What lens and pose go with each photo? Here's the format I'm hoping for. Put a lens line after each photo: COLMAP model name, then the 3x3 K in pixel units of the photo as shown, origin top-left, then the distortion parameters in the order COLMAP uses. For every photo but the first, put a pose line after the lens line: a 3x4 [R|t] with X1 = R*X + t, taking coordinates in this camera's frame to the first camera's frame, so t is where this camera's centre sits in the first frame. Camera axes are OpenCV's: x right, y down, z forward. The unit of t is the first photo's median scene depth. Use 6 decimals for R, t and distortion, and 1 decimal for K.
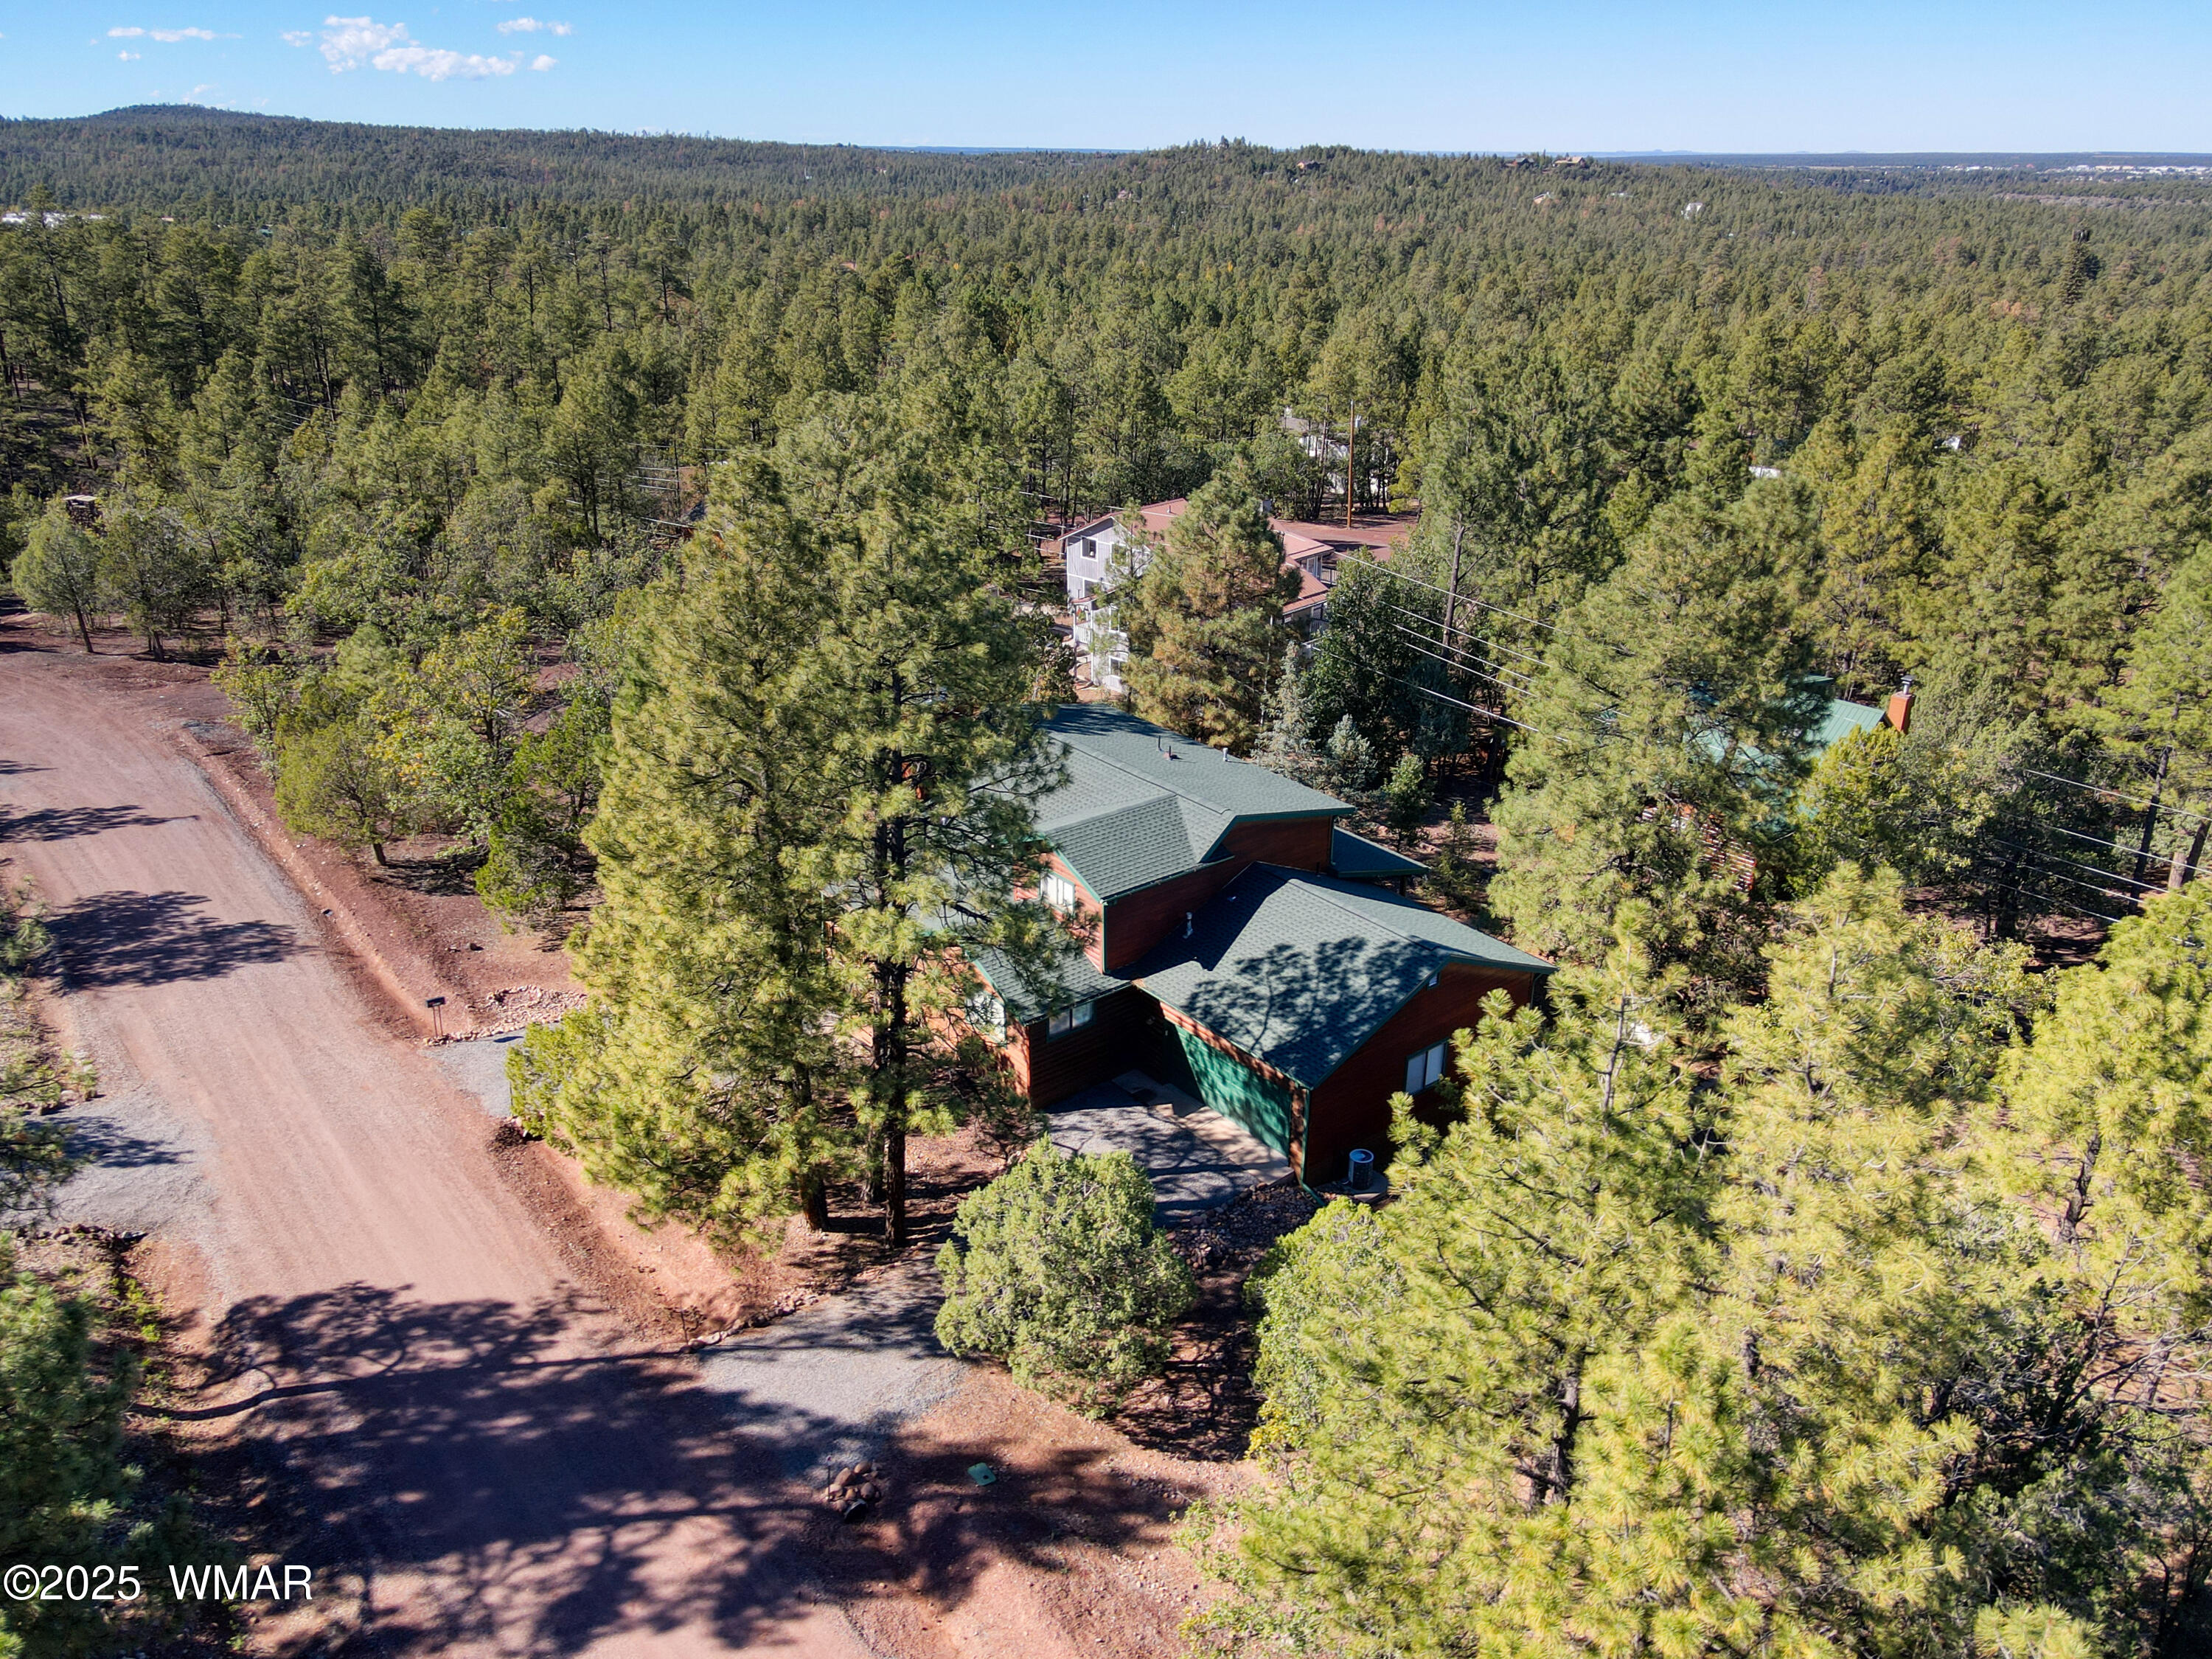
lens RADIAL K [[1573.2, 0, 1106.0], [0, 1573.2, 829.5], [0, 0, 1]] dist [0.010033, 0.006207]
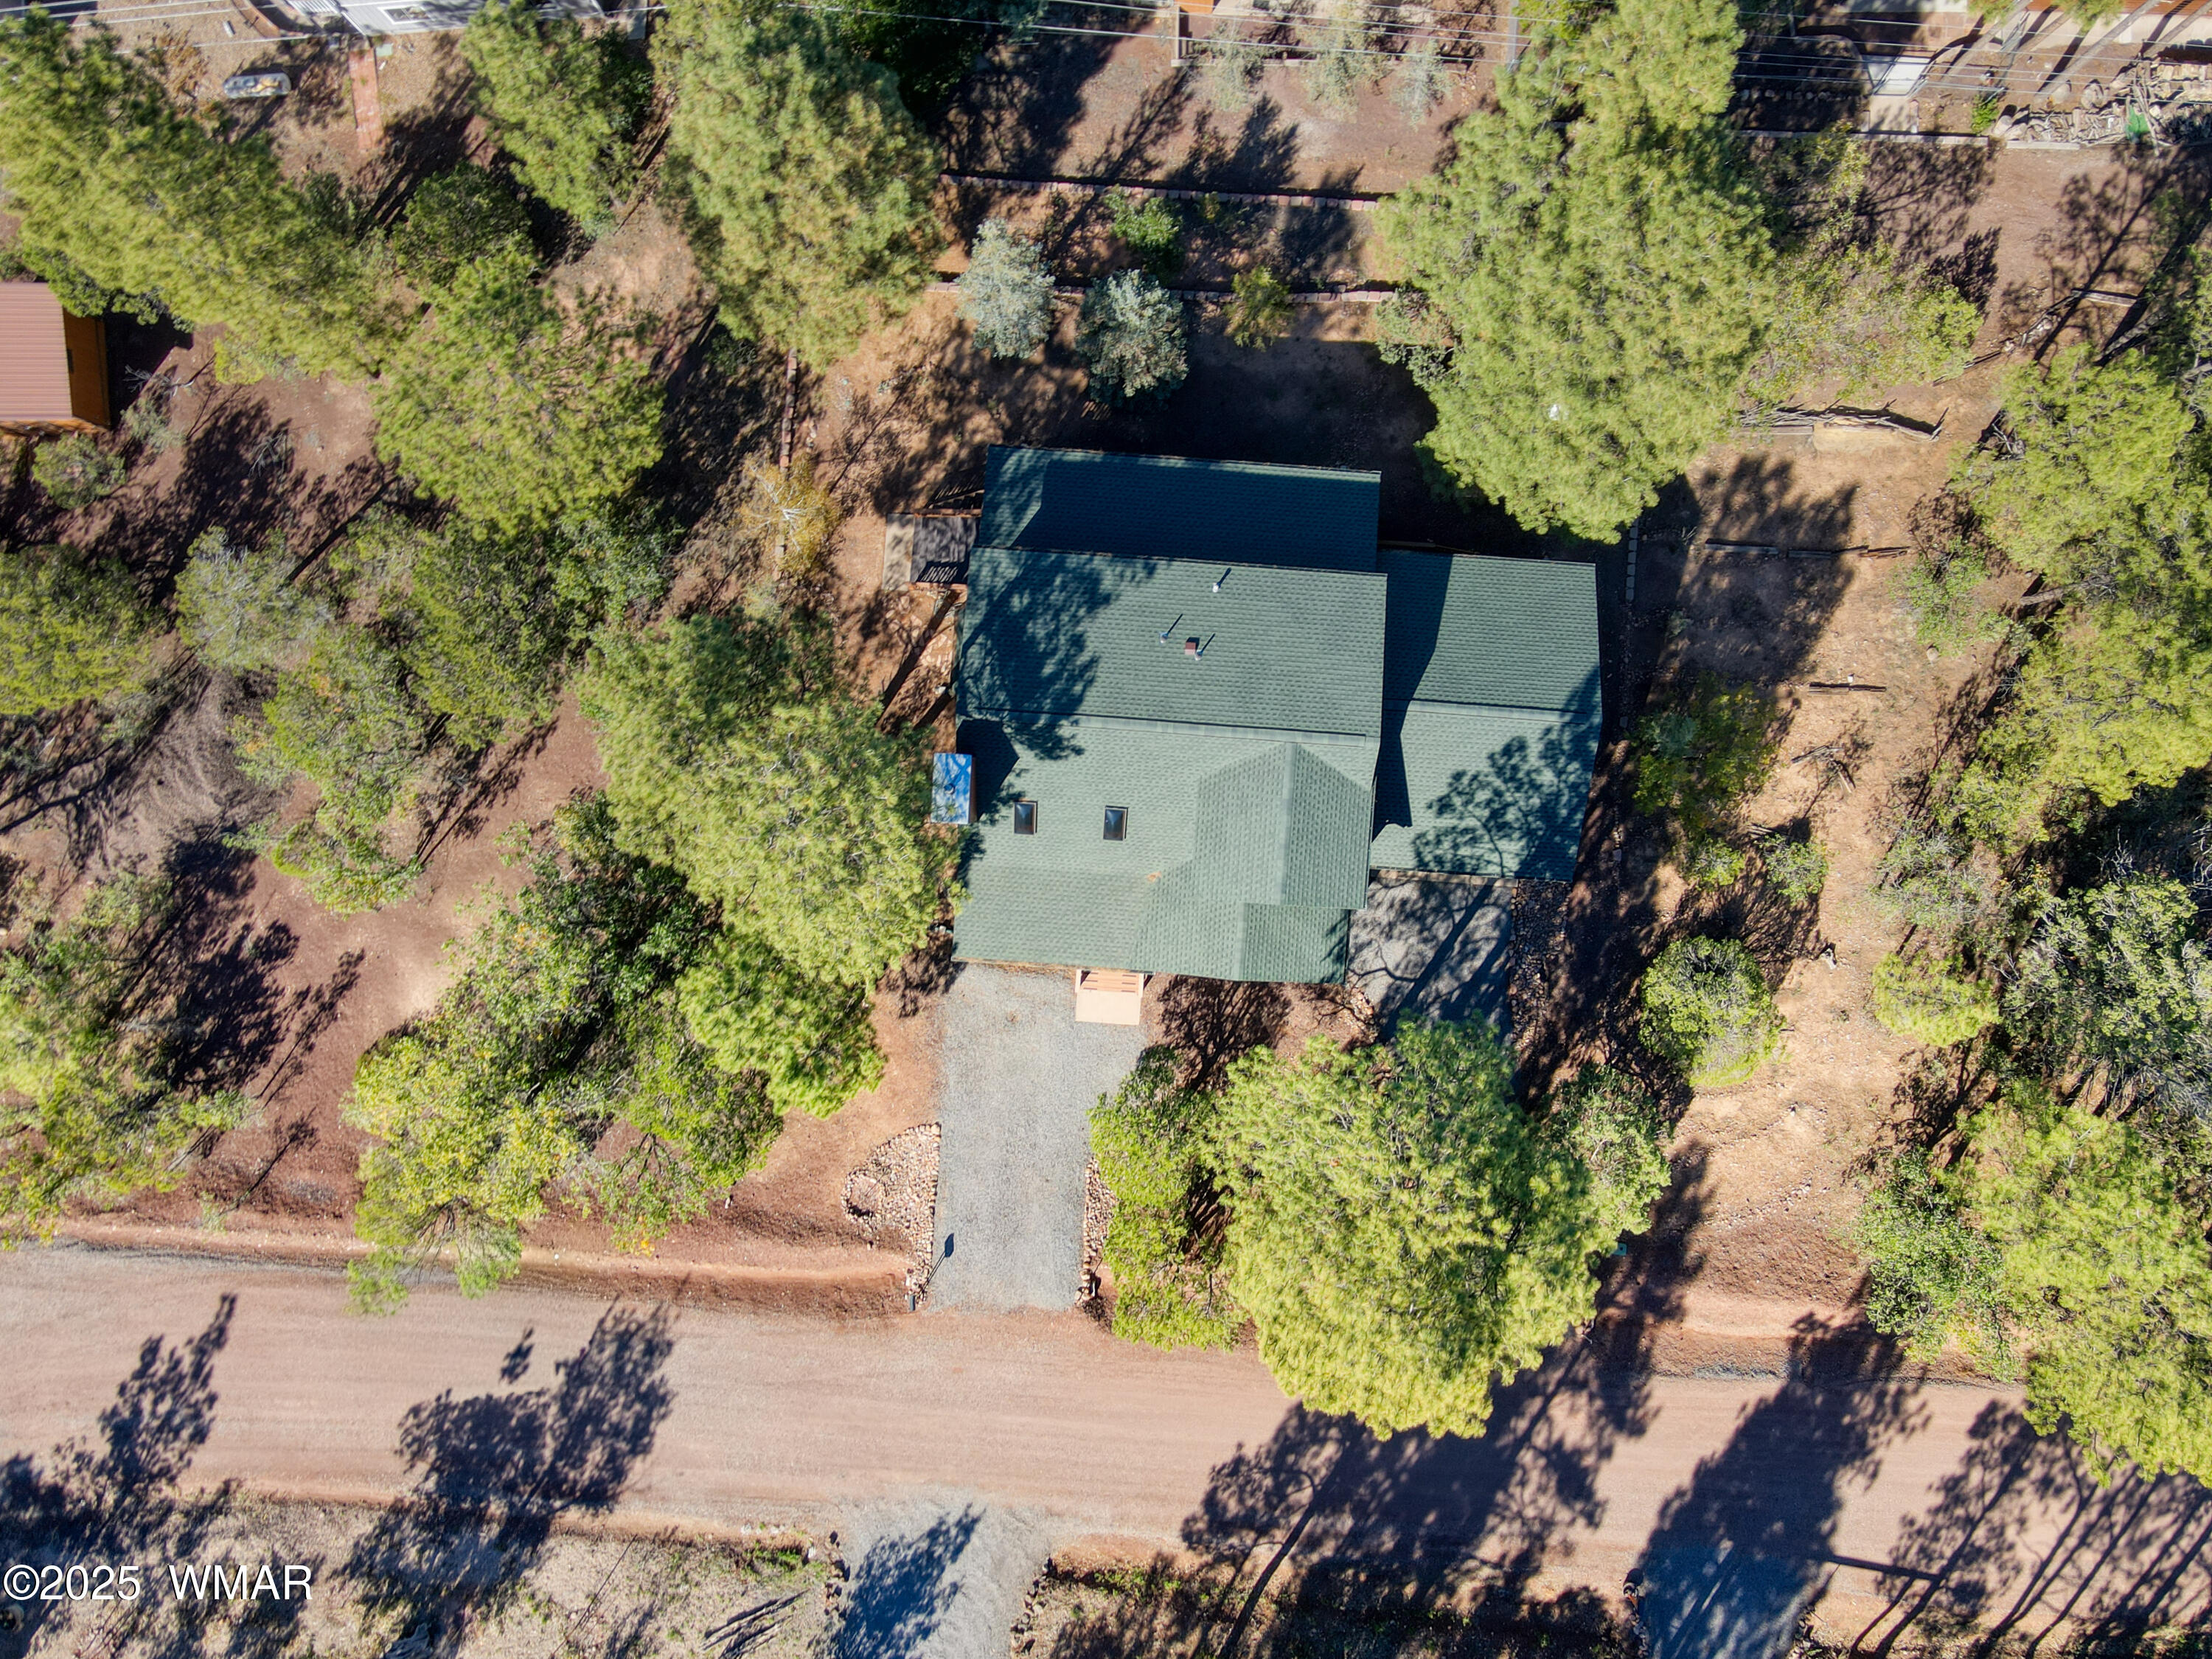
lens RADIAL K [[1573.2, 0, 1106.0], [0, 1573.2, 829.5], [0, 0, 1]] dist [0.010033, 0.006207]
pose [[0.676657, -0.736025, -0.020036, -0.077100], [0.318813, 0.268352, 0.909035, -1.265634], [-0.663696, -0.621493, 0.416237, 0.846952]]
